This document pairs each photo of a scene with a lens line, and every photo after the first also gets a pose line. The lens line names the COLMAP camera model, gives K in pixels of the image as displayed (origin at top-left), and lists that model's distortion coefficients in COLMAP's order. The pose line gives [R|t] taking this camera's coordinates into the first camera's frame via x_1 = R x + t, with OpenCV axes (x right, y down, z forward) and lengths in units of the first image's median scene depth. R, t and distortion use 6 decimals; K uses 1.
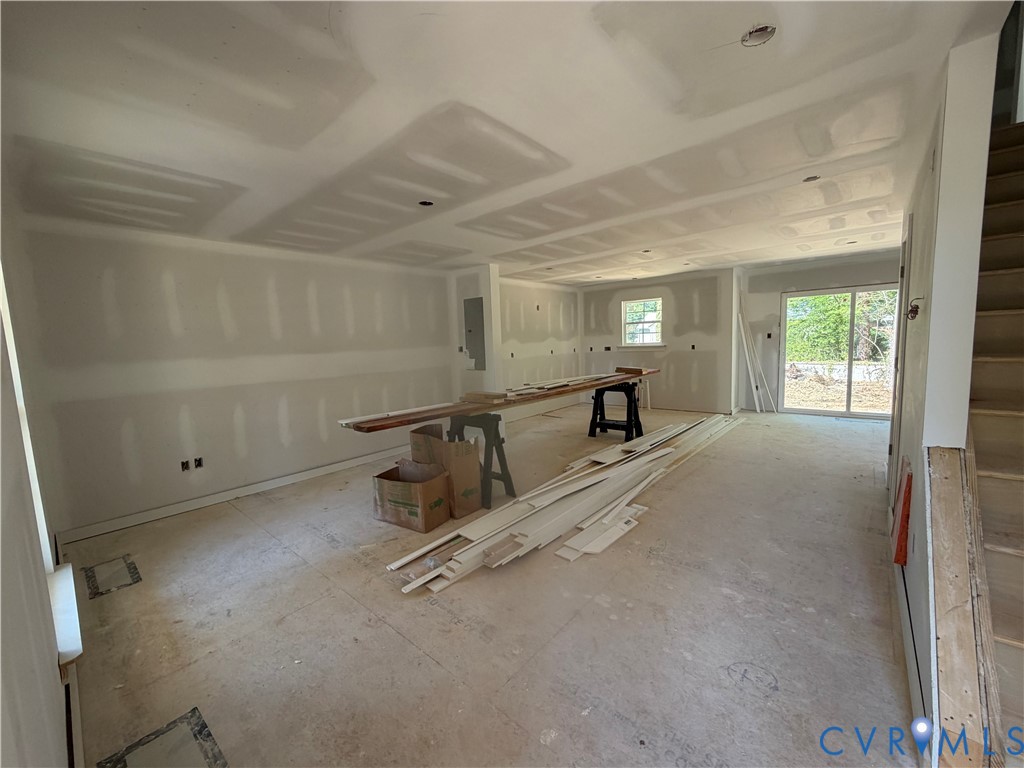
lens RADIAL K [[404.2, 0, 519.0], [0, 404.2, 383.3], [0, 0, 1]] dist [0.000275, 0.000188]
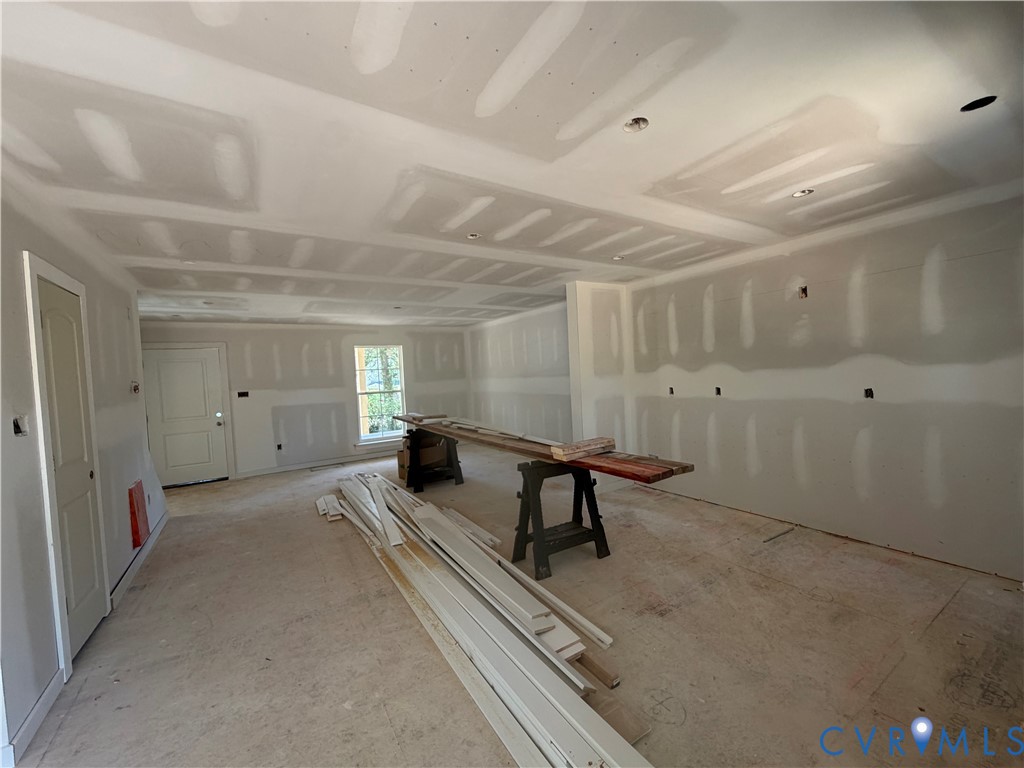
lens RADIAL K [[404.2, 0, 519.0], [0, 404.2, 383.3], [0, 0, 1]] dist [0.000275, 0.000188]
pose [[-0.271124, 0.089480, -0.958376, 1.031672], [-0.034678, 0.994115, 0.102627, -0.215323], [0.961919, 0.061059, -0.266426, 1.448230]]
